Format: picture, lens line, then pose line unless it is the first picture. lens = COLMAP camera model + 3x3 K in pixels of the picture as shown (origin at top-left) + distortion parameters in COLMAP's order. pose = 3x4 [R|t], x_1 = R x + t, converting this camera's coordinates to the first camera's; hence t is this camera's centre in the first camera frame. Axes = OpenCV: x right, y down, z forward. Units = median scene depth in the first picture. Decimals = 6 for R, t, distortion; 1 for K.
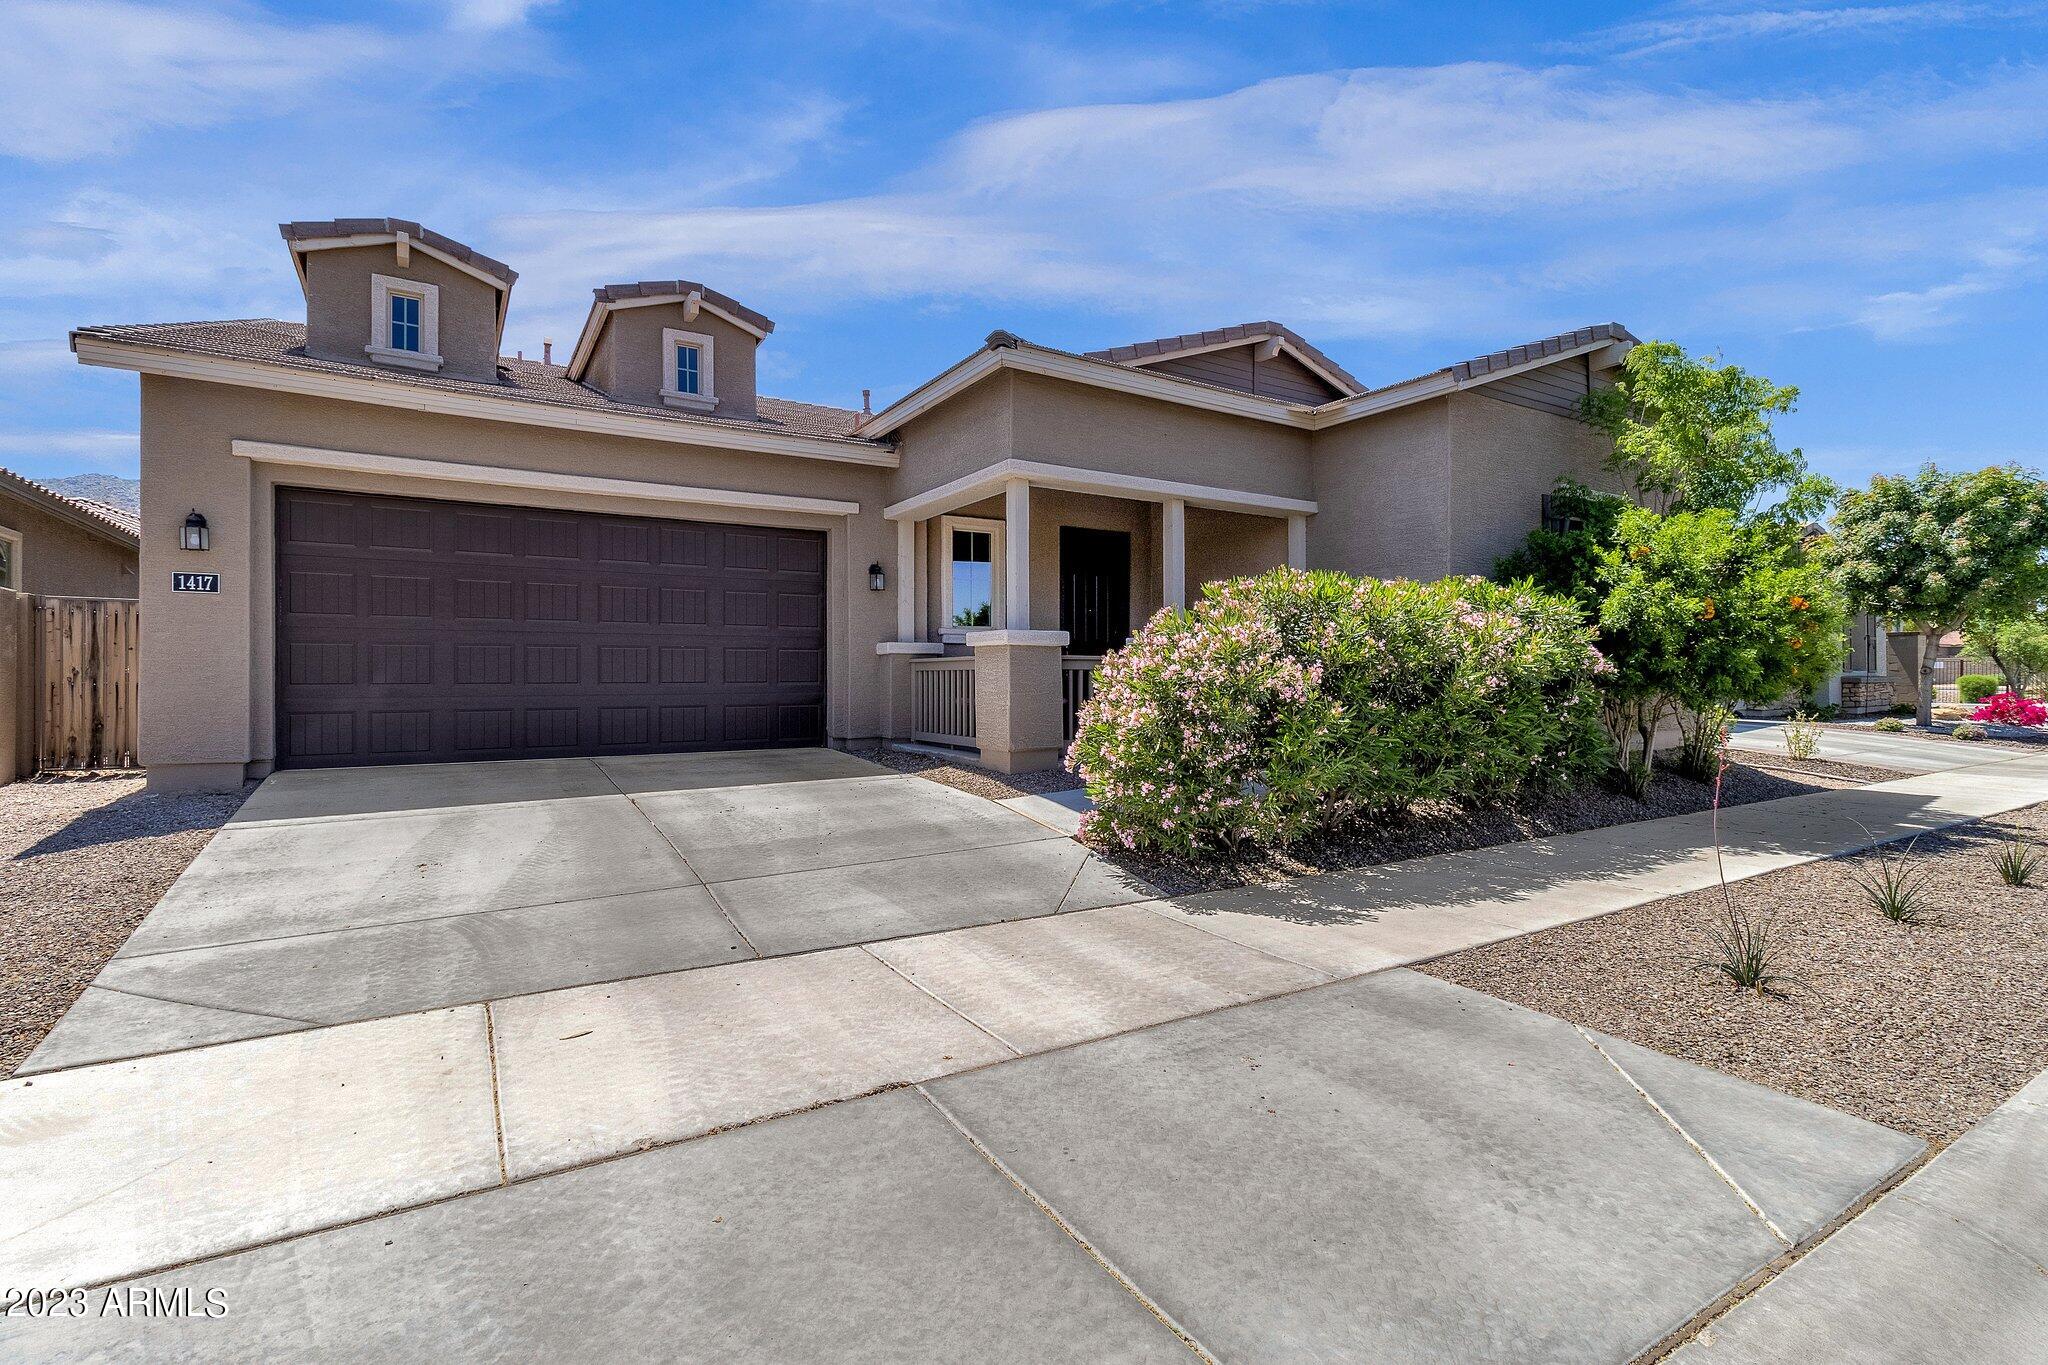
lens RADIAL K [[930.6, 0, 974.5], [0, 930.6, 675.7], [0, 0, 1]] dist [-0.000659, 0.000442]
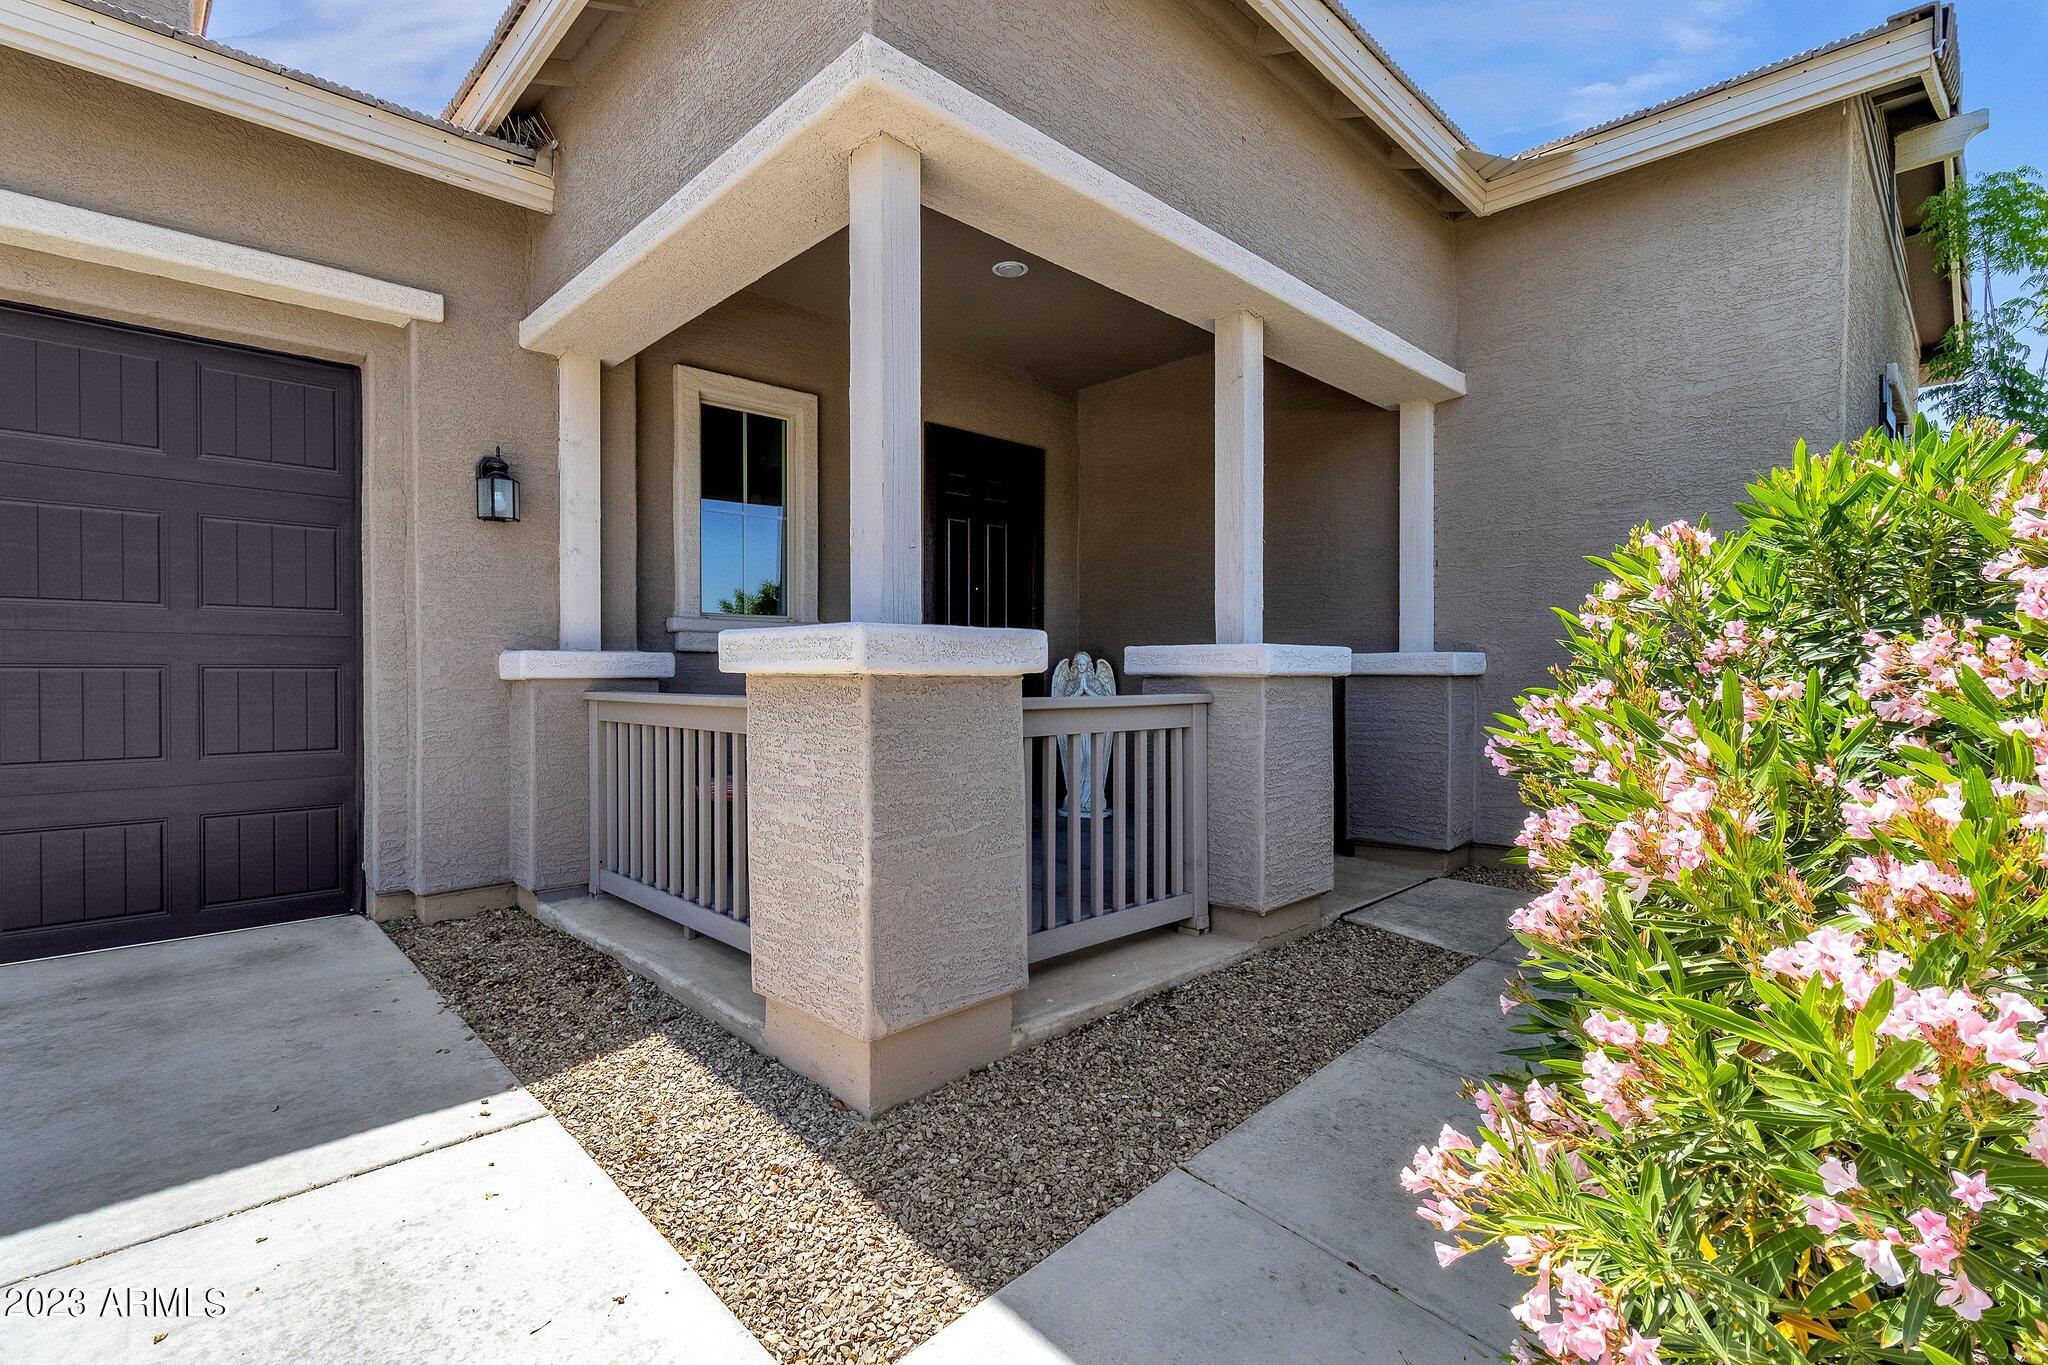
lens RADIAL K [[930.6, 0, 974.5], [0, 930.6, 675.7], [0, 0, 1]] dist [-0.000659, 0.000442]
pose [[0.972665, -0.000229, 0.232211, 0.001621], [-0.001537, 0.999971, 0.007421, -0.028399], [-0.232206, -0.007575, 0.972637, 0.567313]]
